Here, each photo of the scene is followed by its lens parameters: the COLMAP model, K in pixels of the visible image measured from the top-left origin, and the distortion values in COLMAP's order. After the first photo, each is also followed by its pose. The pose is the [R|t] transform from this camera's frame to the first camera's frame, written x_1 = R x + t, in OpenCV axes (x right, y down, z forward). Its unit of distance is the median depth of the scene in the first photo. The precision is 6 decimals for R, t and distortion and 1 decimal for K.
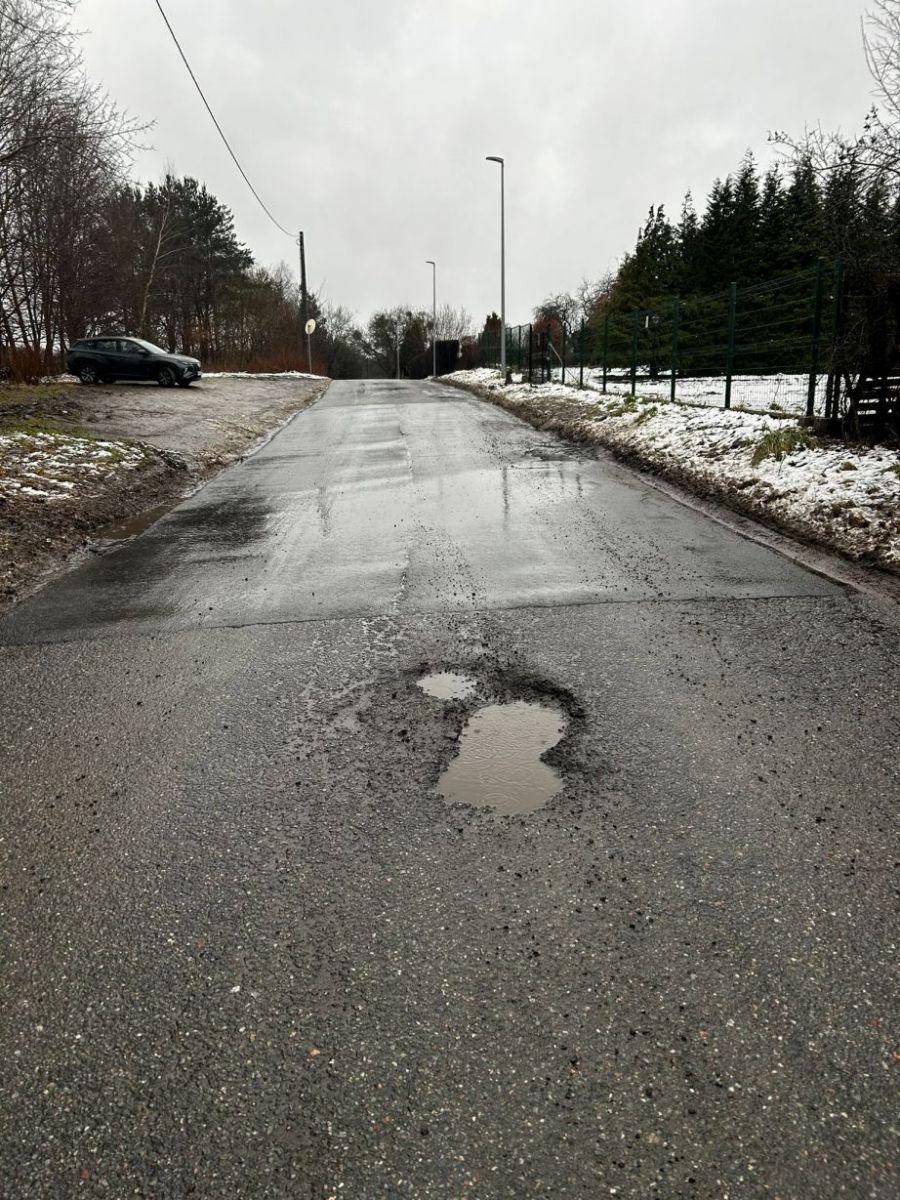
lens RADIAL K [[971.1, 0, 458.4], [0, 971.1, 597.3], [0, 0, 1]] dist [0.010906, -0.038810]
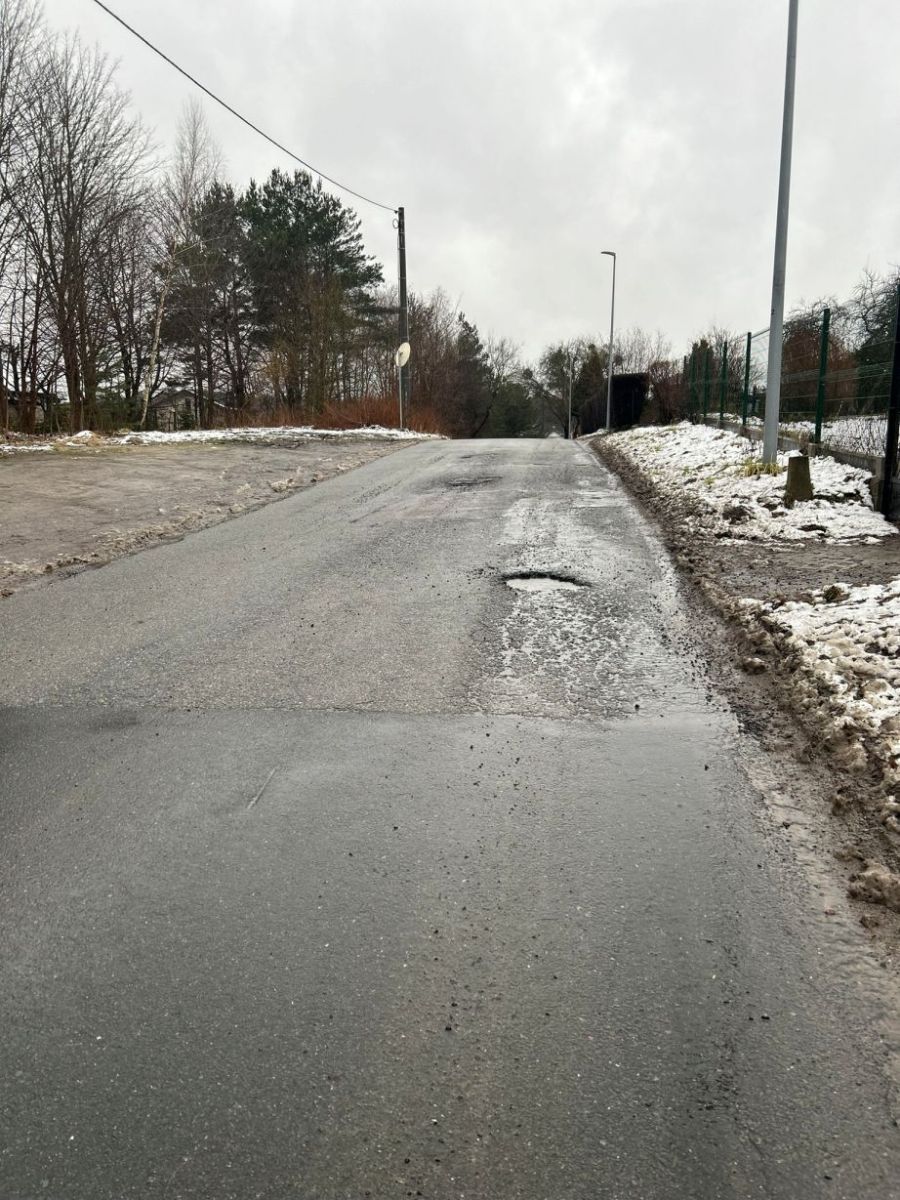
lens RADIAL K [[971.1, 0, 438.4], [0, 971.1, 599.0], [0, 0, 1]] dist [0.010906, -0.038810]
pose [[0.976436, 0.033717, -0.213159, 0.004558], [-0.042252, 0.998472, -0.035611, -0.067873], [0.211633, 0.043778, 0.976368, 0.272264]]
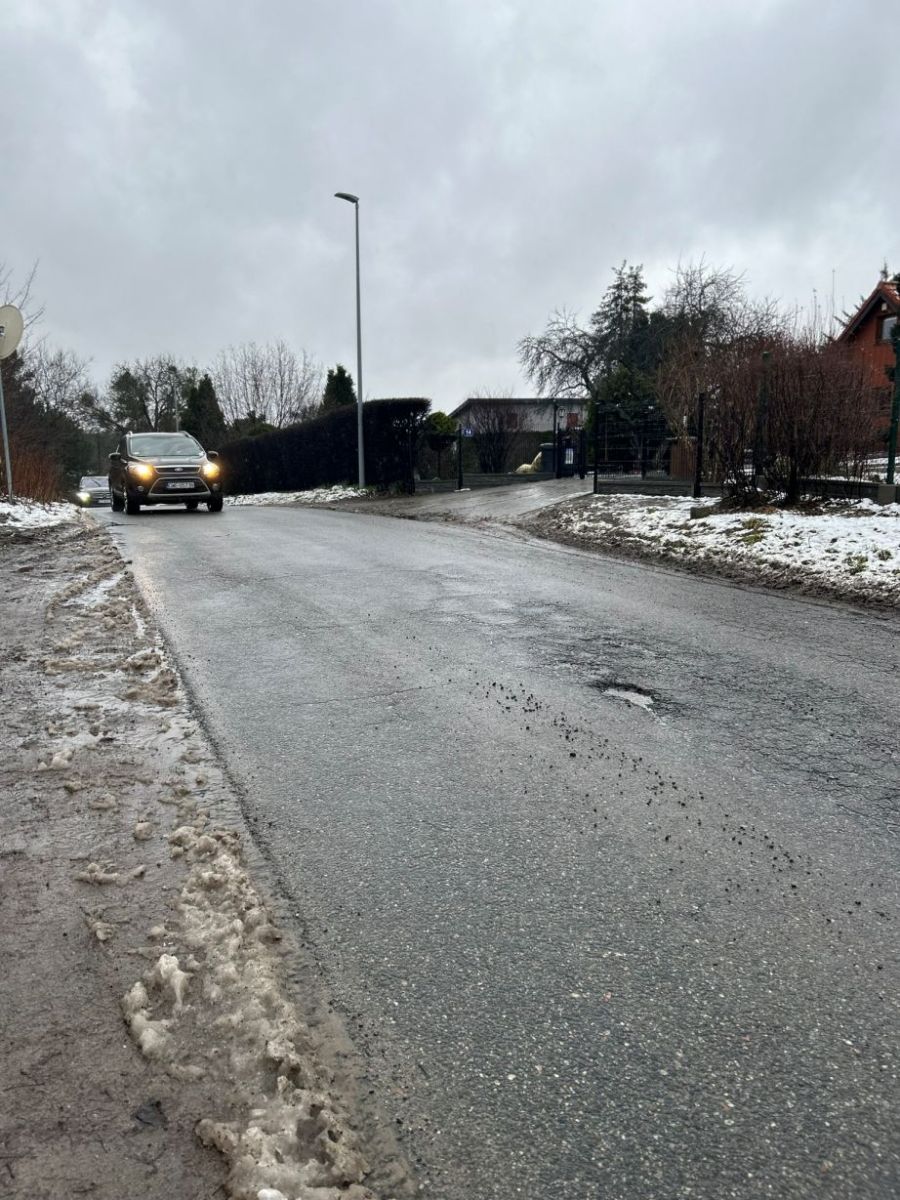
lens RADIAL K [[971.1, 0, 445.3], [0, 971.1, 602.3], [0, 0, 1]] dist [0.010906, -0.038810]
pose [[0.962722, -0.031349, 0.268670, -0.074982], [0.050712, 0.996567, -0.065434, -0.119201], [-0.265696, 0.076619, 0.961007, 0.475021]]
